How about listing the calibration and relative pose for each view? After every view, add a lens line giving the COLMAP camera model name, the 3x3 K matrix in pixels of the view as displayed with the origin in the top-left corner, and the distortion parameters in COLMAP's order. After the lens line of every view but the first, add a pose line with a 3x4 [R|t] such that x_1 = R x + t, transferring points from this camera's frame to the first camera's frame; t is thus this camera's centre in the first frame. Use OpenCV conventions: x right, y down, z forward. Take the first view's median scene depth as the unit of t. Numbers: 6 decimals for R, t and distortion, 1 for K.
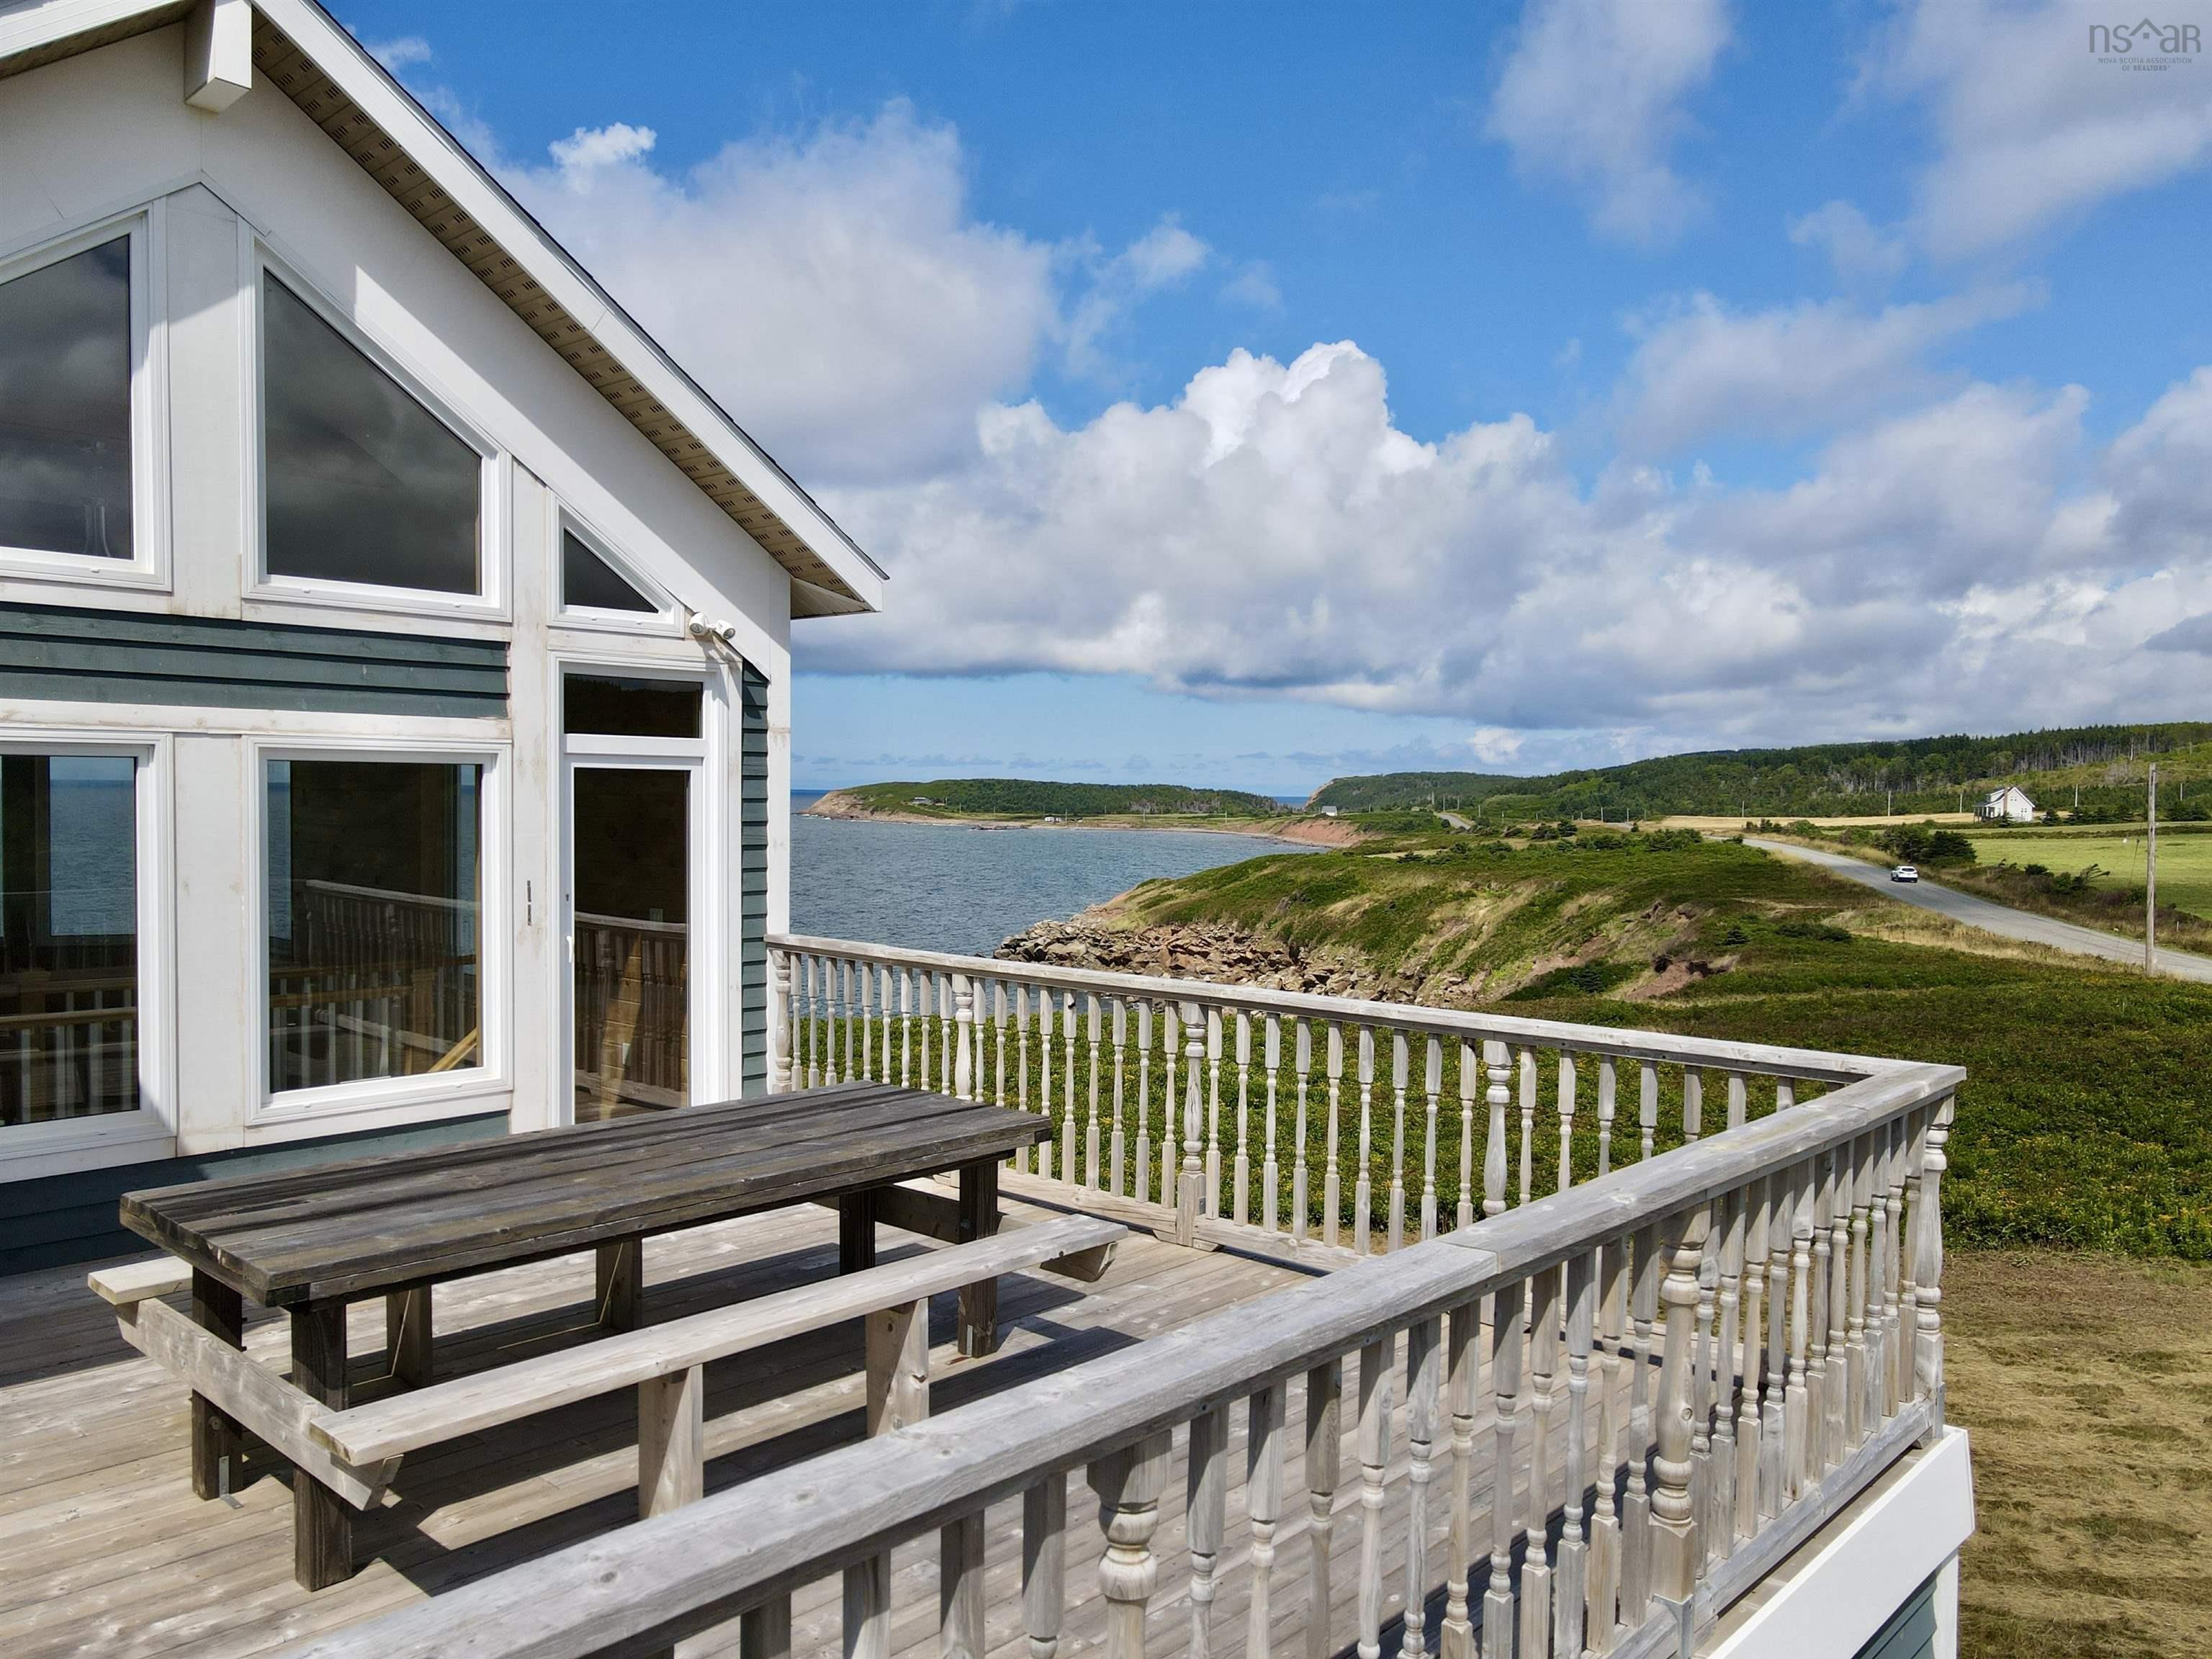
lens RADIAL K [[1632.4, 0, 1128.7], [0, 1632.4, 840.4], [0, 0, 1]] dist [0.009181, 0.006281]
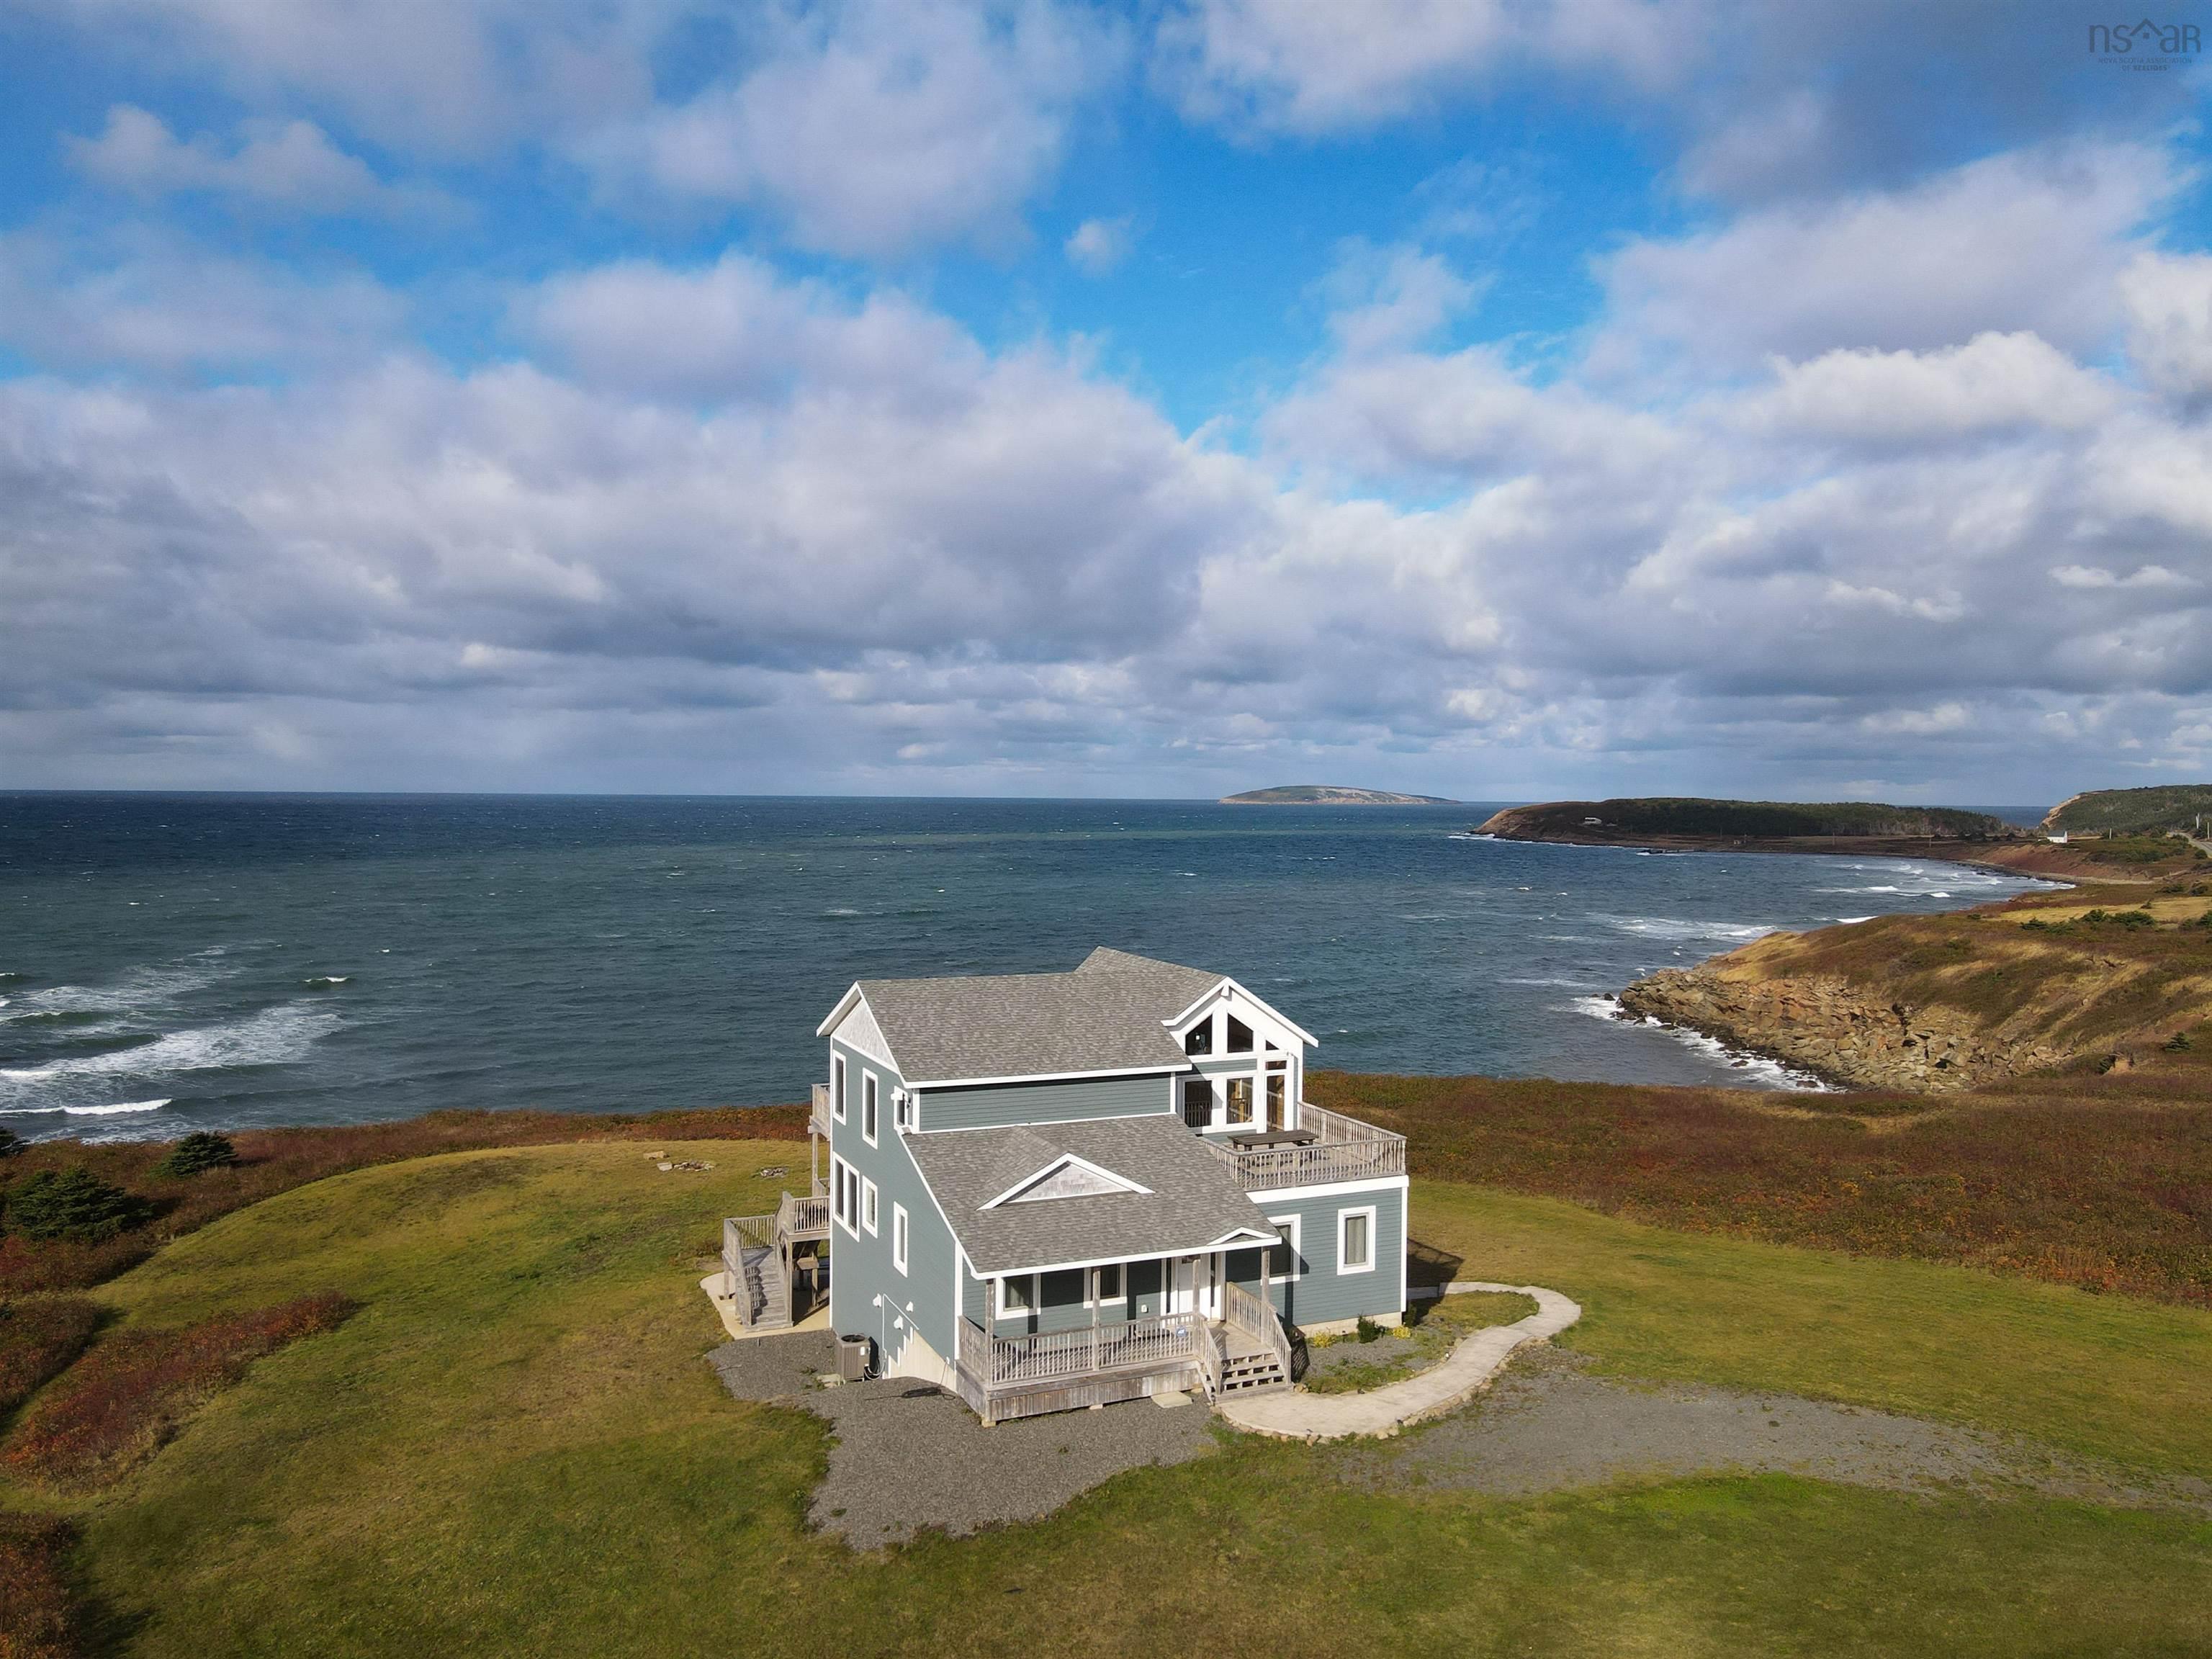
lens RADIAL K [[1632.4, 0, 1097.9], [0, 1632.4, 850.0], [0, 0, 1]] dist [0.009181, 0.006281]
pose [[0.910220, 0.007235, -0.414062, 0.060861], [-0.006919, 0.999974, 0.002263, -0.033558], [0.414068, 0.000805, 0.910246, -0.182514]]
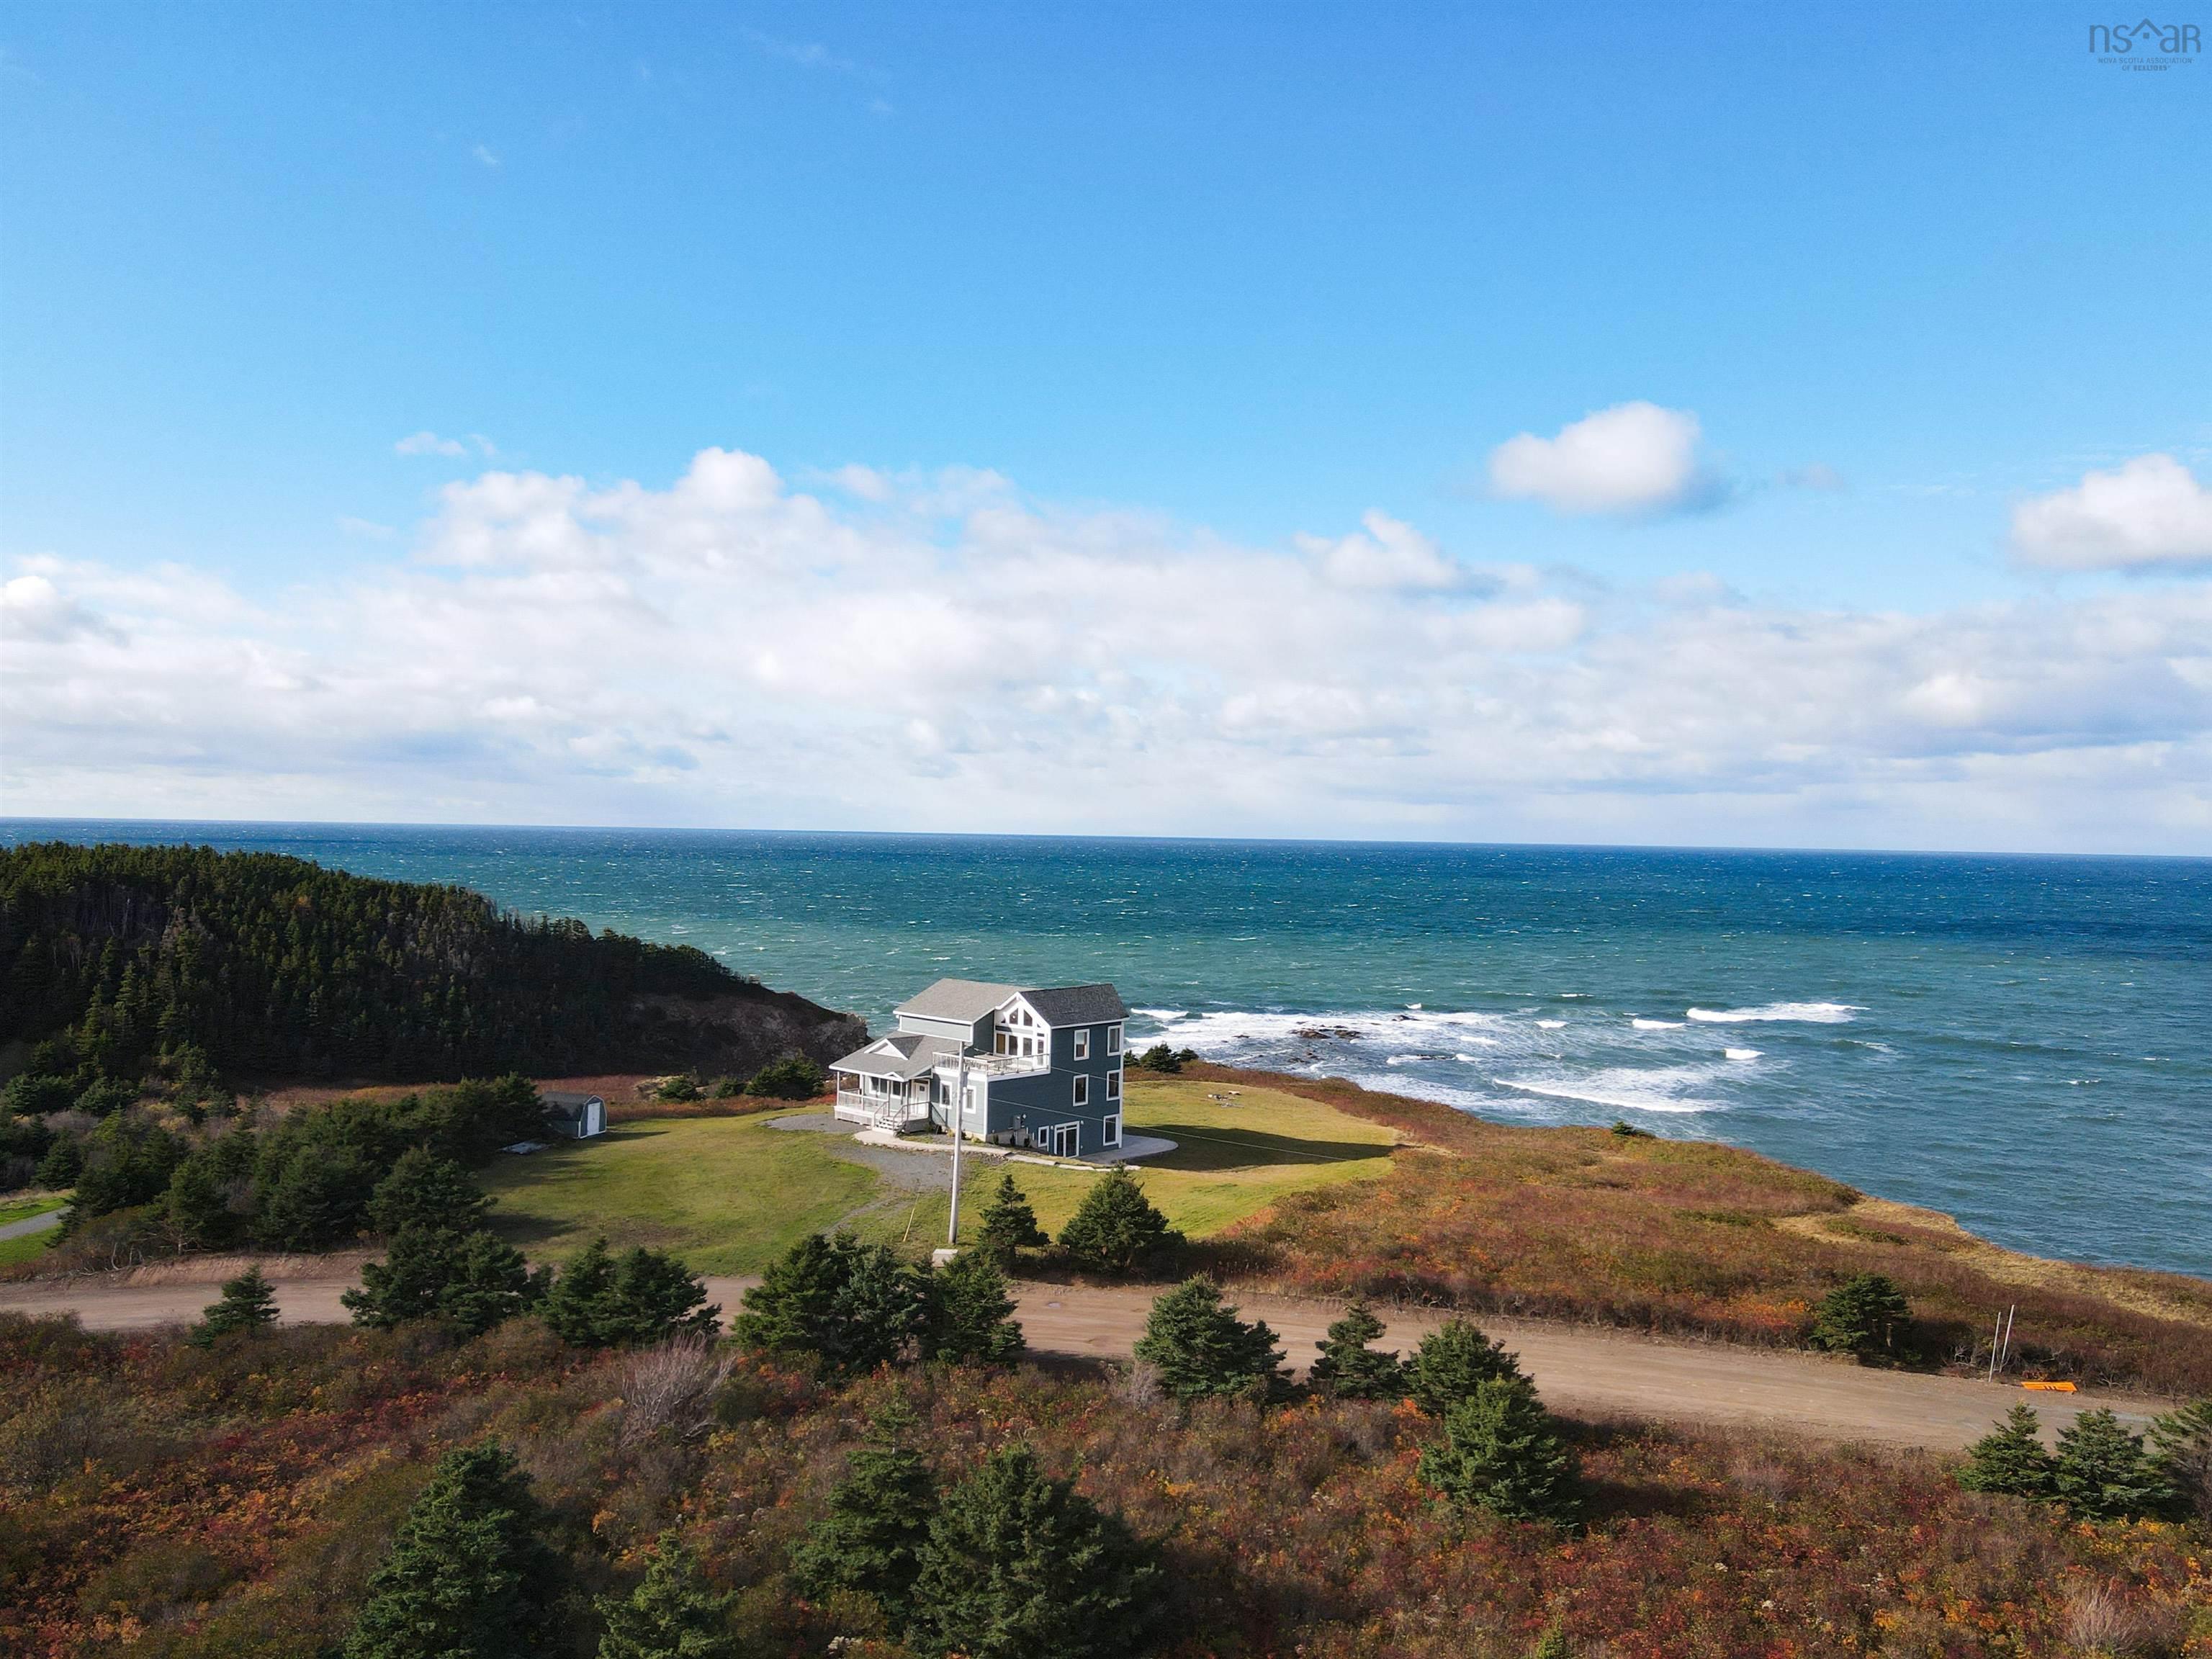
lens RADIAL K [[1632.4, 0, 1088.0], [0, 1632.4, 832.0], [0, 0, 1]] dist [0.009181, 0.006281]
pose [[-0.028488, -0.016129, -0.999464, 0.499125], [-0.047890, 0.998744, -0.014752, -0.059535], [0.998446, 0.047444, -0.029225, 0.063049]]
